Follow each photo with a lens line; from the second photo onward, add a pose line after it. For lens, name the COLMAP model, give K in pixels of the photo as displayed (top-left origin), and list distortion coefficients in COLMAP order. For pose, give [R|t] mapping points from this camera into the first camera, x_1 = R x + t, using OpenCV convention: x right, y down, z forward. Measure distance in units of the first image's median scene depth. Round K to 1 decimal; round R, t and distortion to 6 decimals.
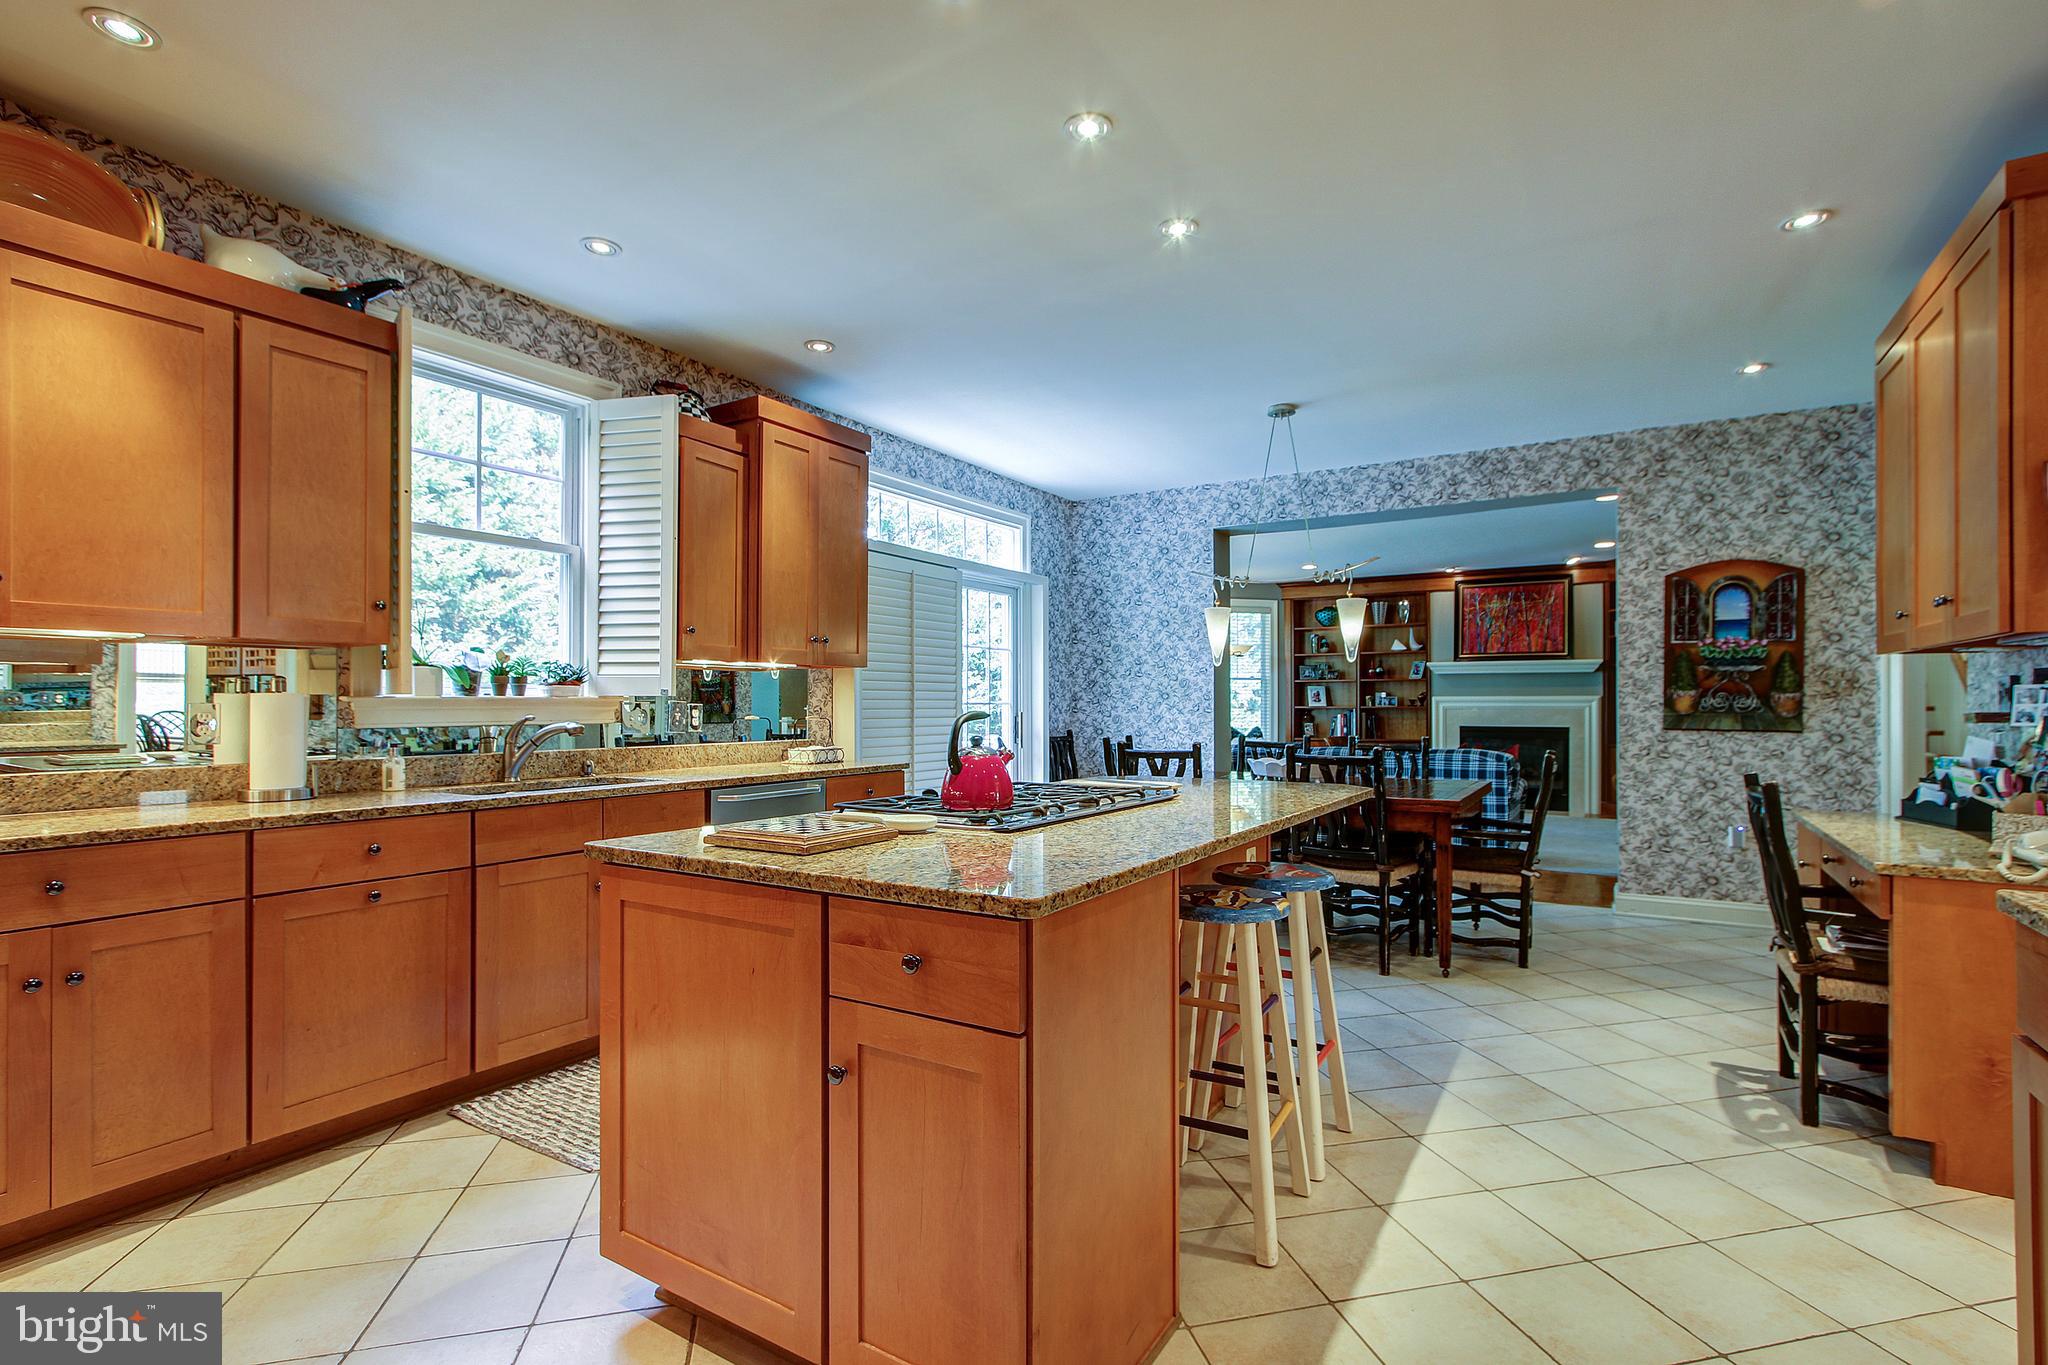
lens RADIAL K [[947.0, 0, 1040.2], [0, 947.0, 691.9], [0, 0, 1]] dist [-0.005817, 0.000089]
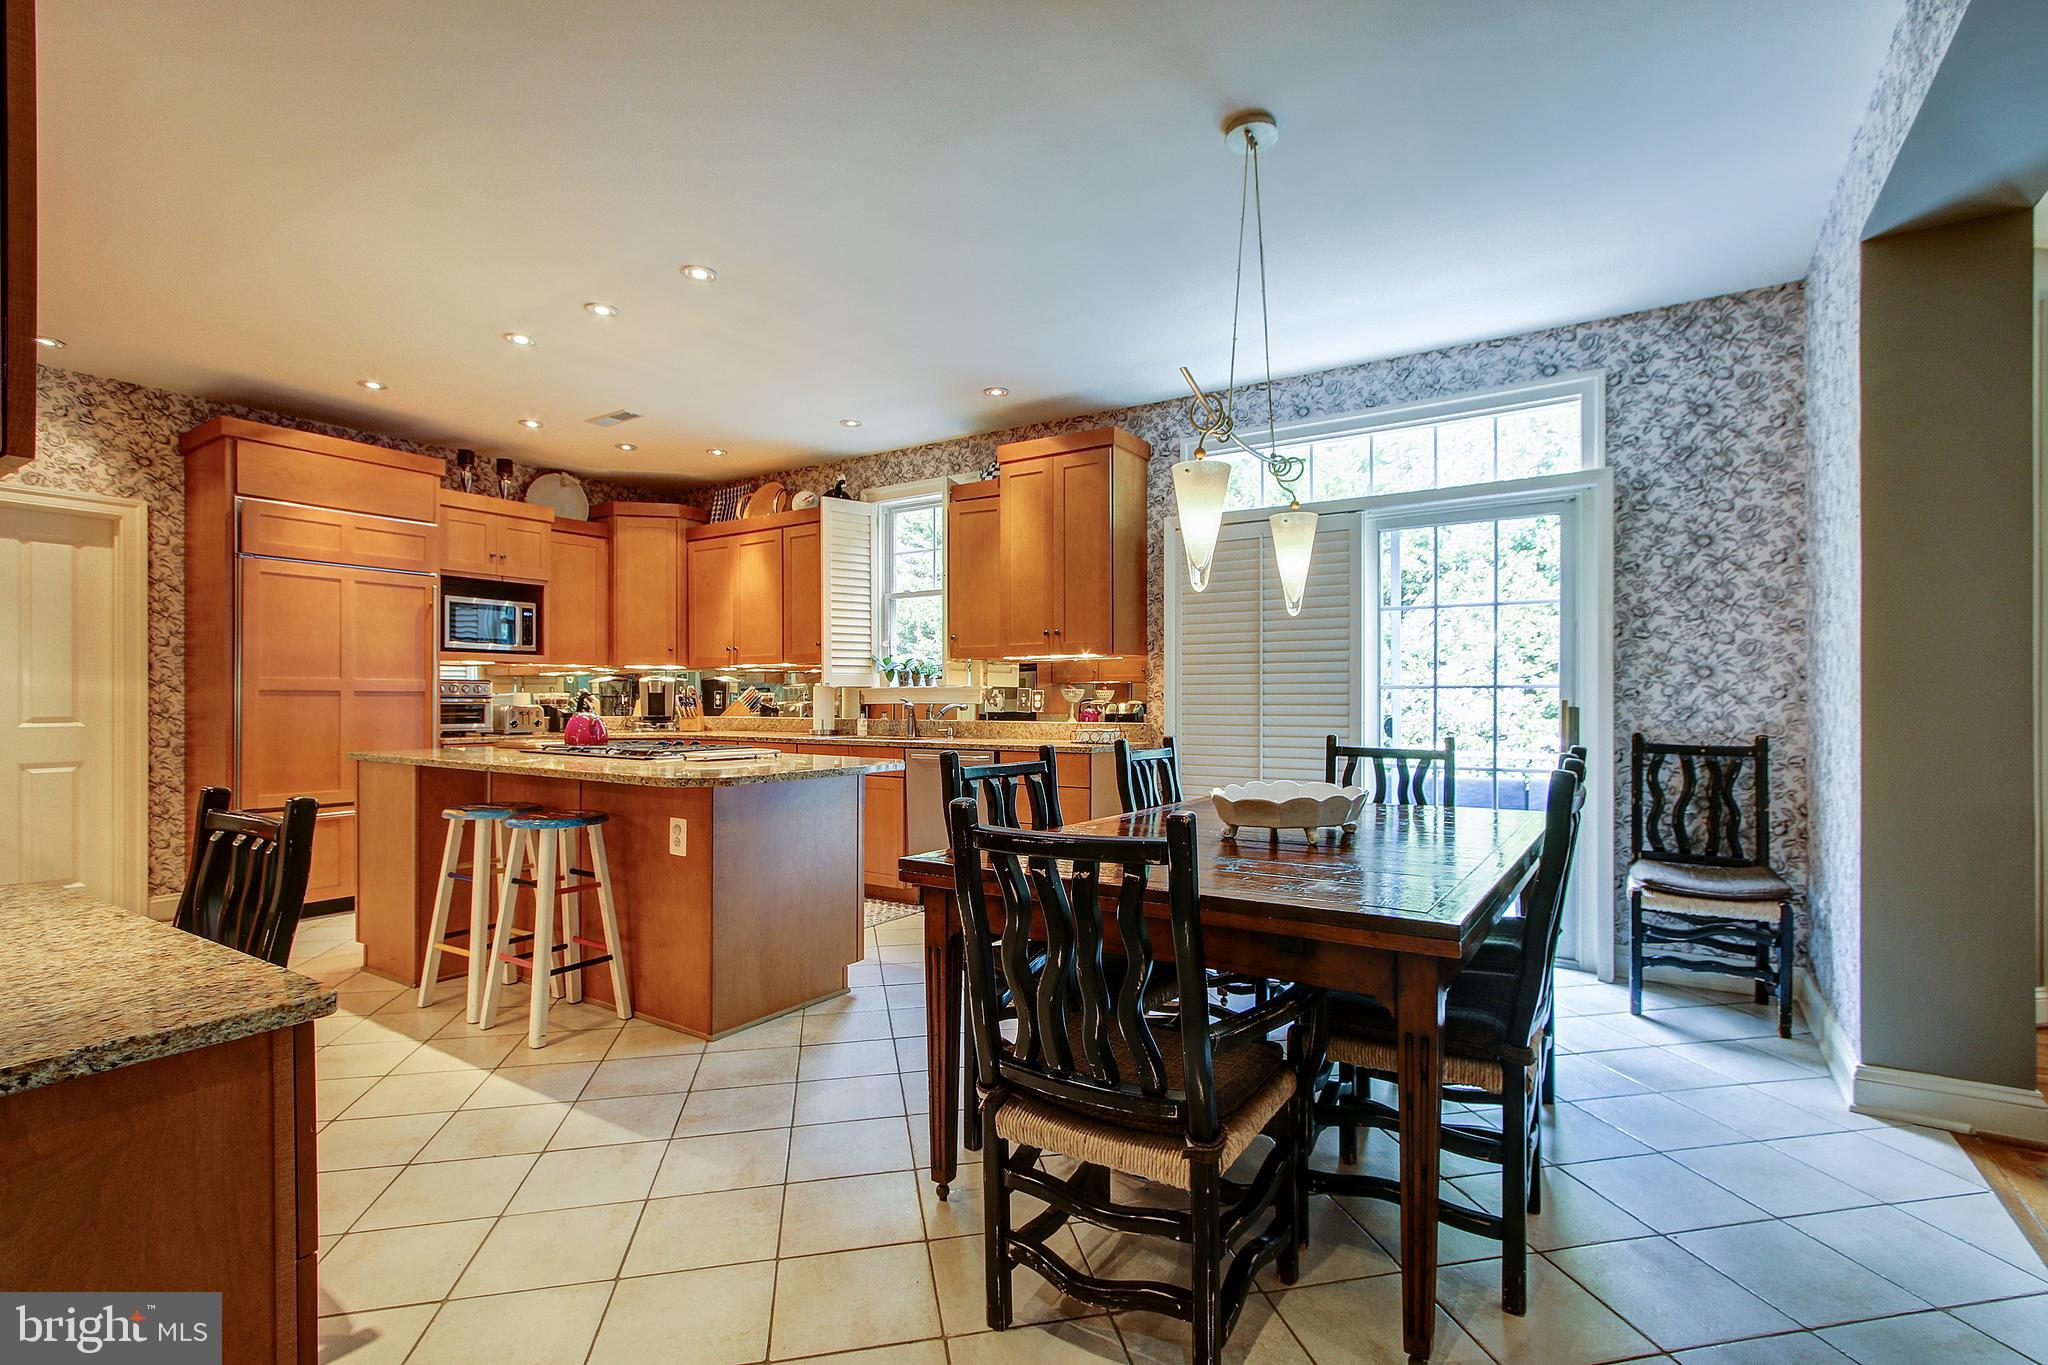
lens RADIAL K [[947.0, 0, 1039.3], [0, 947.0, 696.0], [0, 0, 1]] dist [-0.005817, 0.000089]
pose [[-0.033403, -0.007155, -0.999416, 1.541365], [0.008539, 0.999936, -0.007444, 0.049820], [0.999406, -0.008782, -0.033339, 1.744906]]
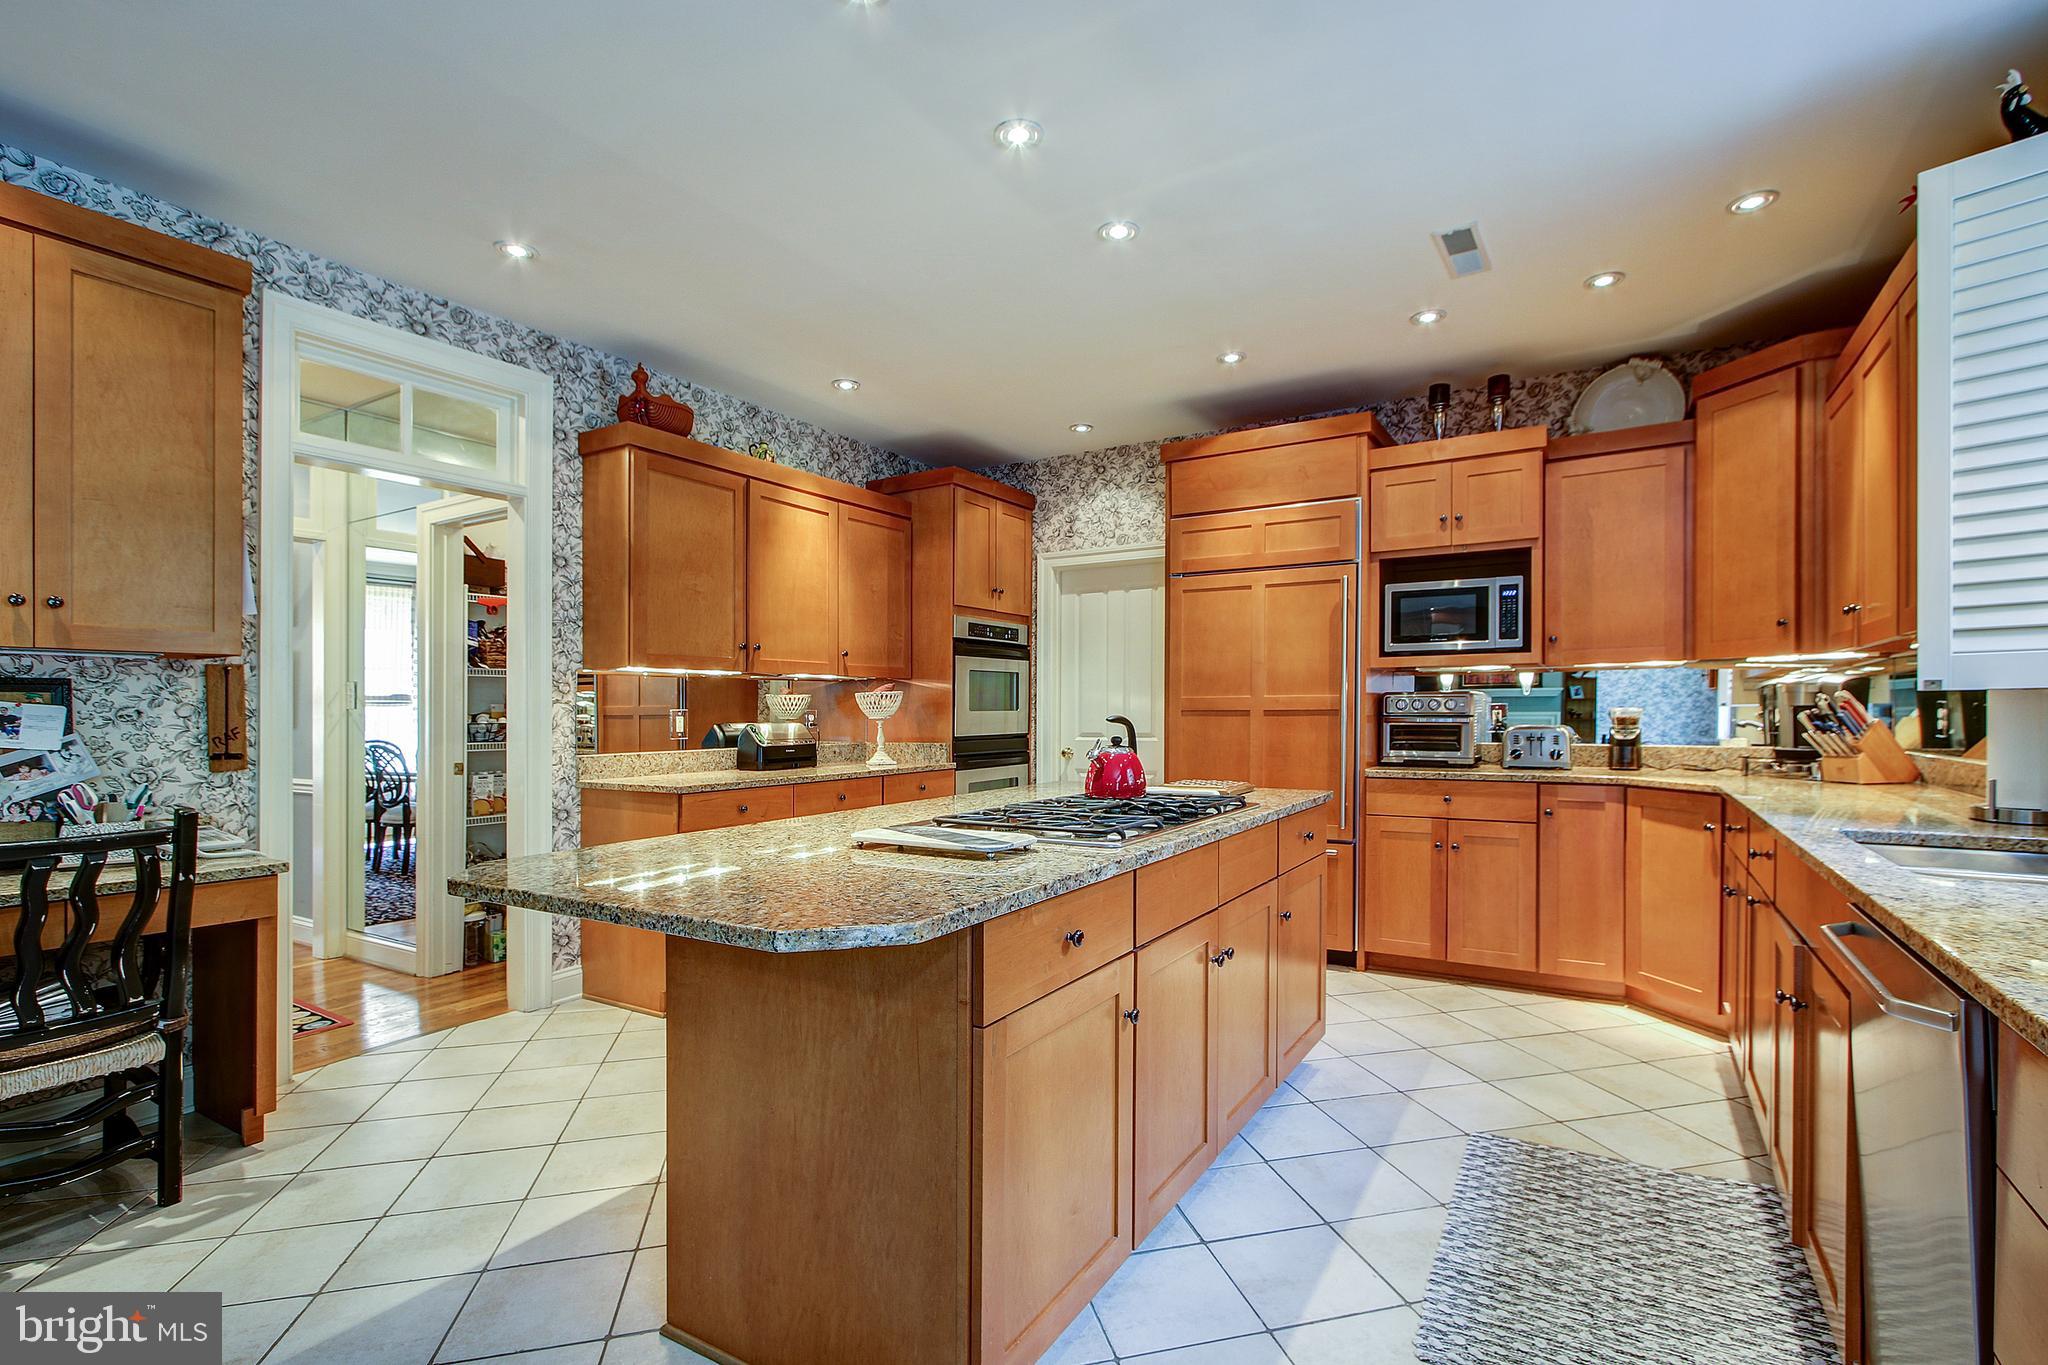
lens RADIAL K [[947.0, 0, 1049.5], [0, 947.0, 713.8], [0, 0, 1]] dist [-0.005817, 0.000089]
pose [[-0.999959, 0.005540, -0.007156, -0.001830], [0.005580, 0.999969, -0.005505, 0.026257], [0.007125, -0.005544, -0.999959, 1.996042]]
